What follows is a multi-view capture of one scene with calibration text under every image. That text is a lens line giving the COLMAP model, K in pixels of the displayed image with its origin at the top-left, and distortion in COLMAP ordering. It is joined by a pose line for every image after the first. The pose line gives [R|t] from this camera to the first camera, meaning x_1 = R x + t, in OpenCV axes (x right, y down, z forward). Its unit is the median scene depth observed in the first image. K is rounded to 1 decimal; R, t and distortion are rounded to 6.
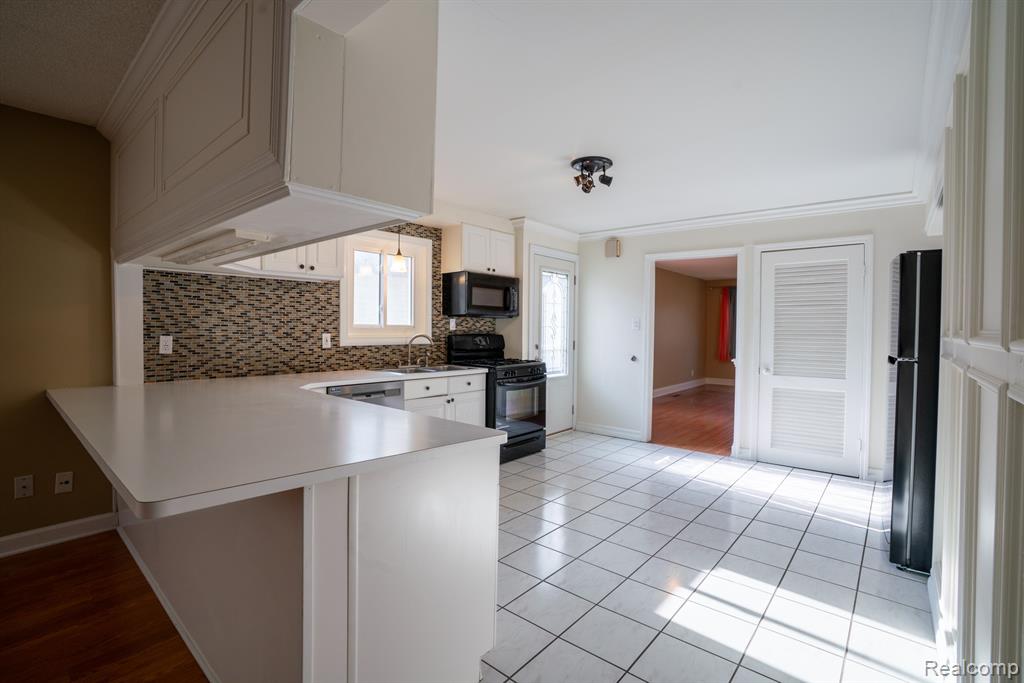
lens RADIAL K [[471.7, 0, 504.2], [0, 471.7, 335.1], [0, 0, 1]] dist [-0.064998, 0.021393]
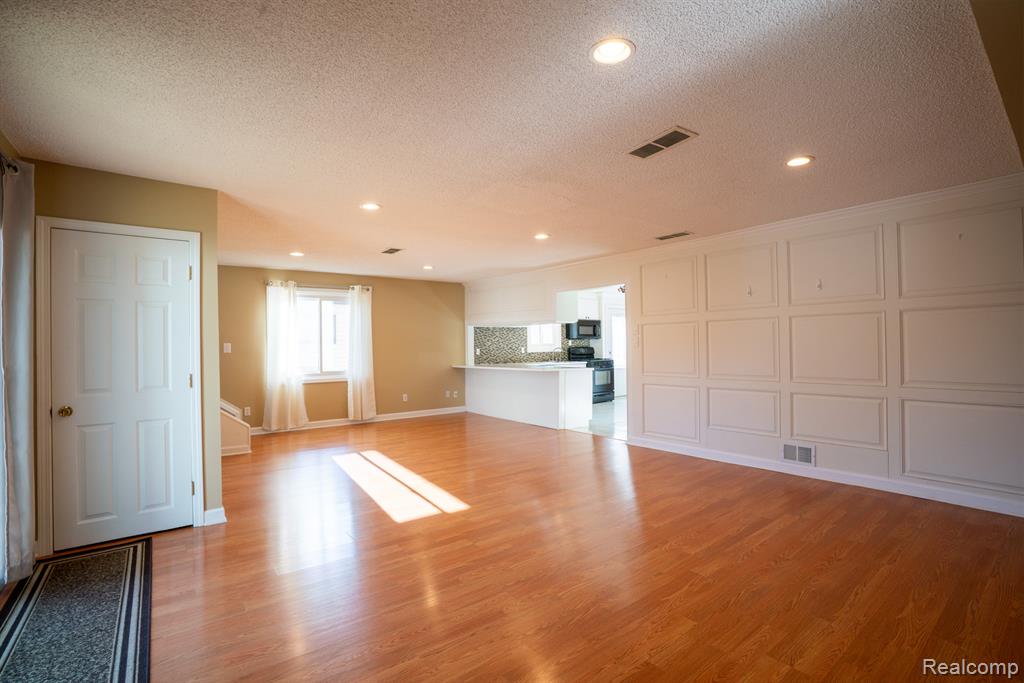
lens RADIAL K [[471.7, 0, 507.1], [0, 471.7, 345.4], [0, 0, 1]] dist [-0.064998, 0.021393]
pose [[0.983582, -0.017858, -0.179575, -0.004998], [0.015399, 0.999768, -0.015077, 0.022539], [0.179802, 0.012064, 0.983629, -1.511789]]
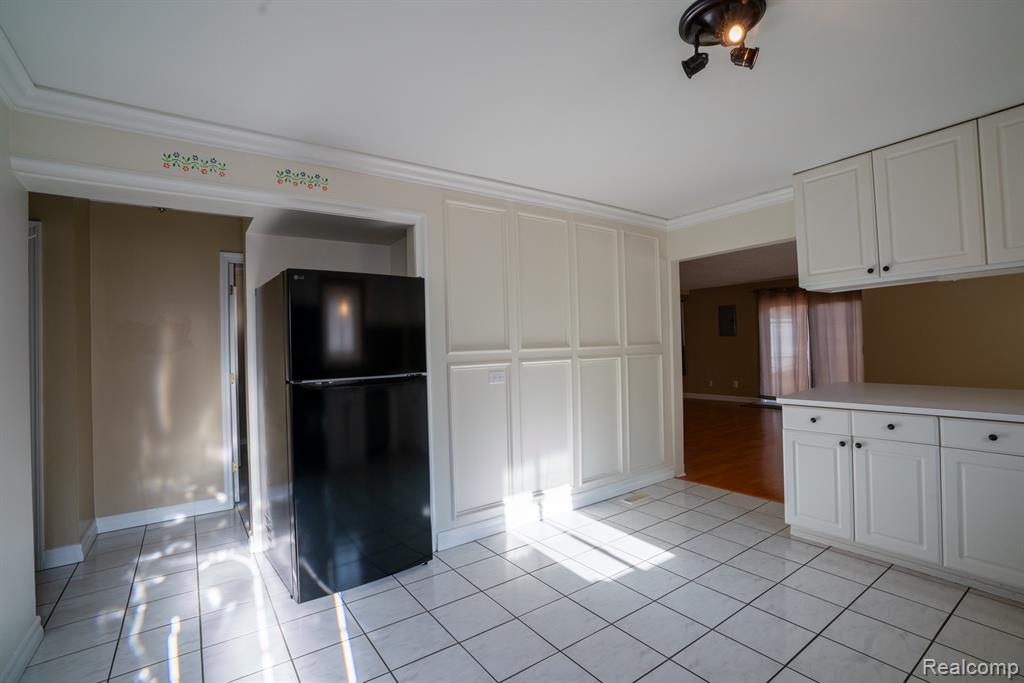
lens RADIAL K [[471.7, 0, 503.7], [0, 471.7, 341.2], [0, 0, 1]] dist [-0.064998, 0.021393]
pose [[-0.972539, 0.020014, 0.231877, 0.260990], [0.021706, 0.999753, 0.004749, -0.016154], [-0.231724, 0.009651, -0.972734, 1.289175]]
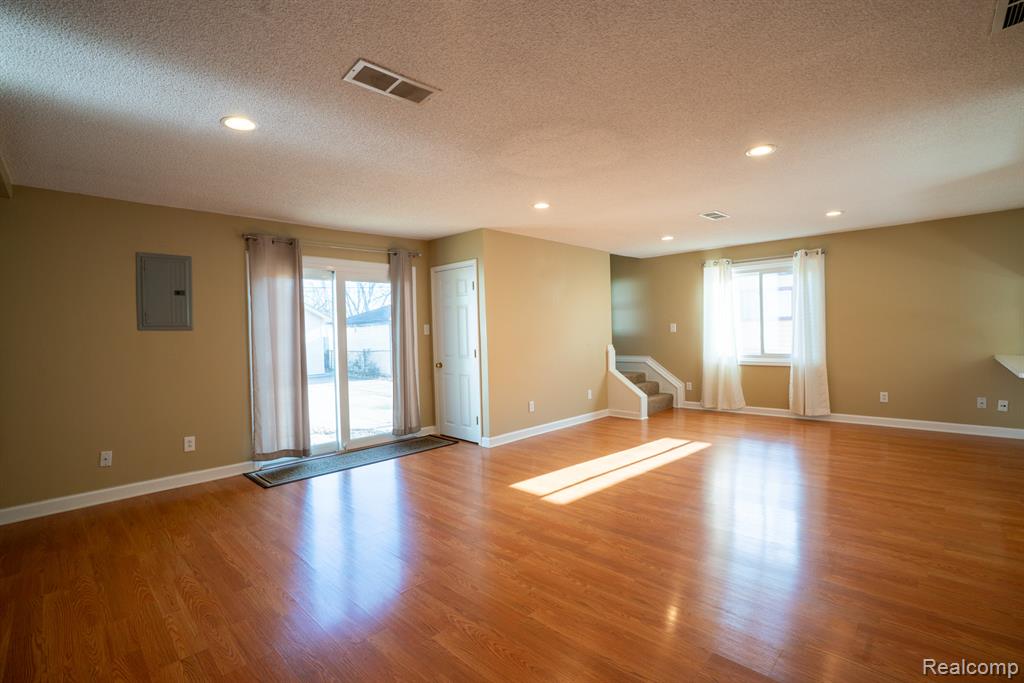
lens RADIAL K [[471.7, 0, 508.8], [0, 471.7, 341.6], [0, 0, 1]] dist [-0.064998, 0.021393]
pose [[-0.042774, 0.016753, -0.998944, 0.640276], [0.008744, 0.999827, 0.016394, 0.010047], [0.999047, -0.008033, -0.042913, -0.639394]]
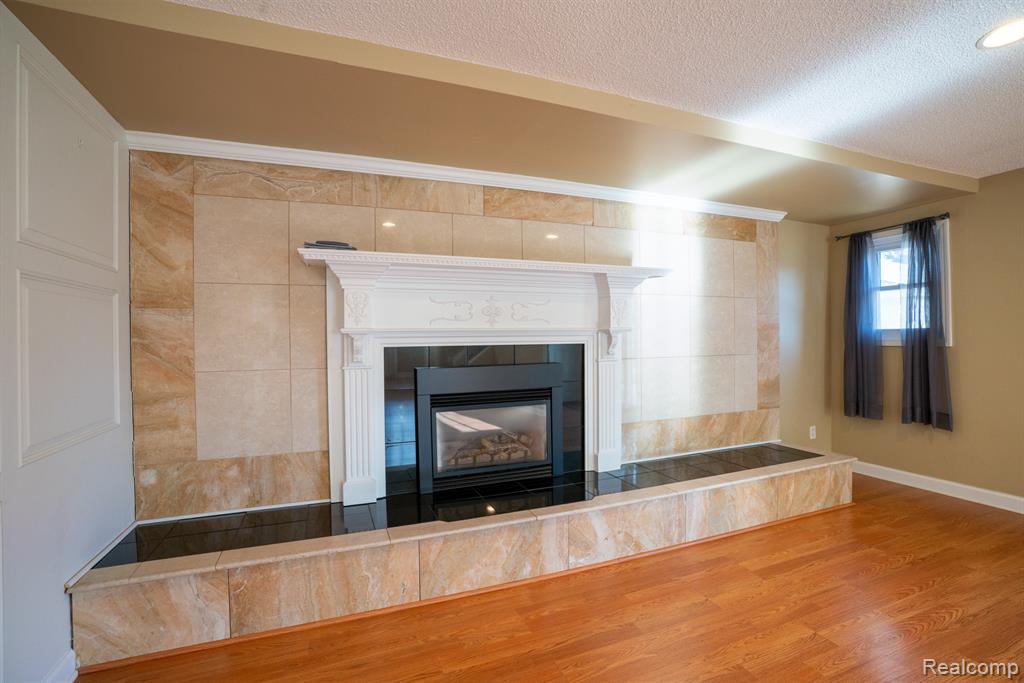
lens RADIAL K [[471.7, 0, 509.8], [0, 471.7, 337.9], [0, 0, 1]] dist [-0.064998, 0.021393]
pose [[-0.893873, 0.004290, 0.448299, 0.262775], [0.012555, 0.999802, 0.015466, 0.003334], [-0.448144, 0.019453, -0.893750, -0.397864]]
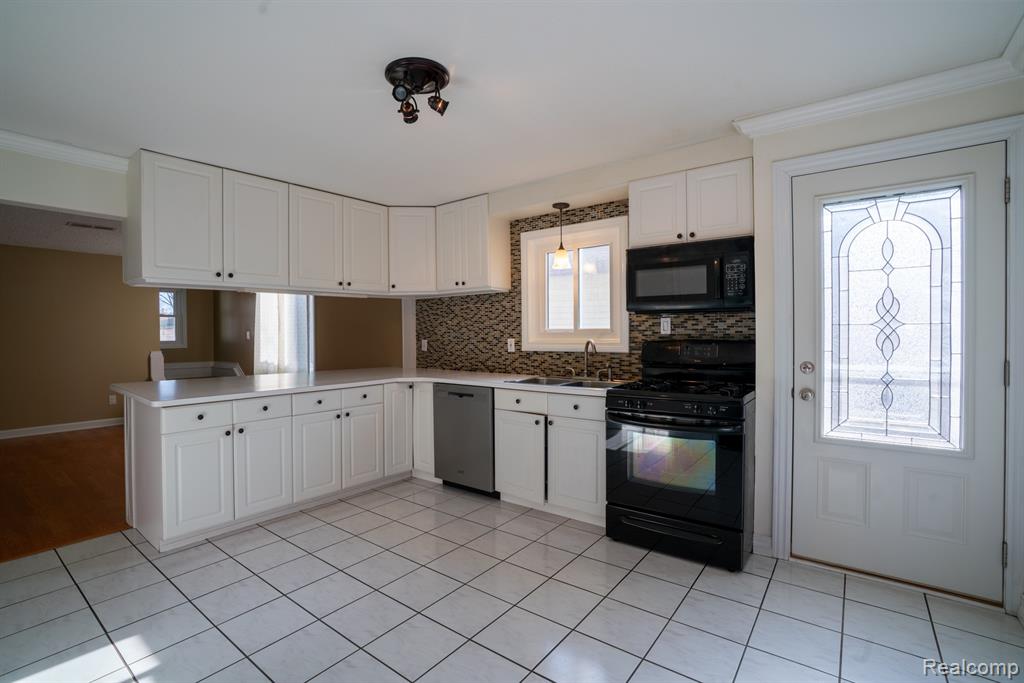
lens RADIAL K [[471.7, 0, 510.4], [0, 471.7, 339.2], [0, 0, 1]] dist [-0.064998, 0.021393]
pose [[0.075846, 0.002189, -0.997117, 0.698831], [-0.006892, 0.999975, 0.001671, -0.003538], [0.997096, 0.006745, 0.075859, 0.903797]]
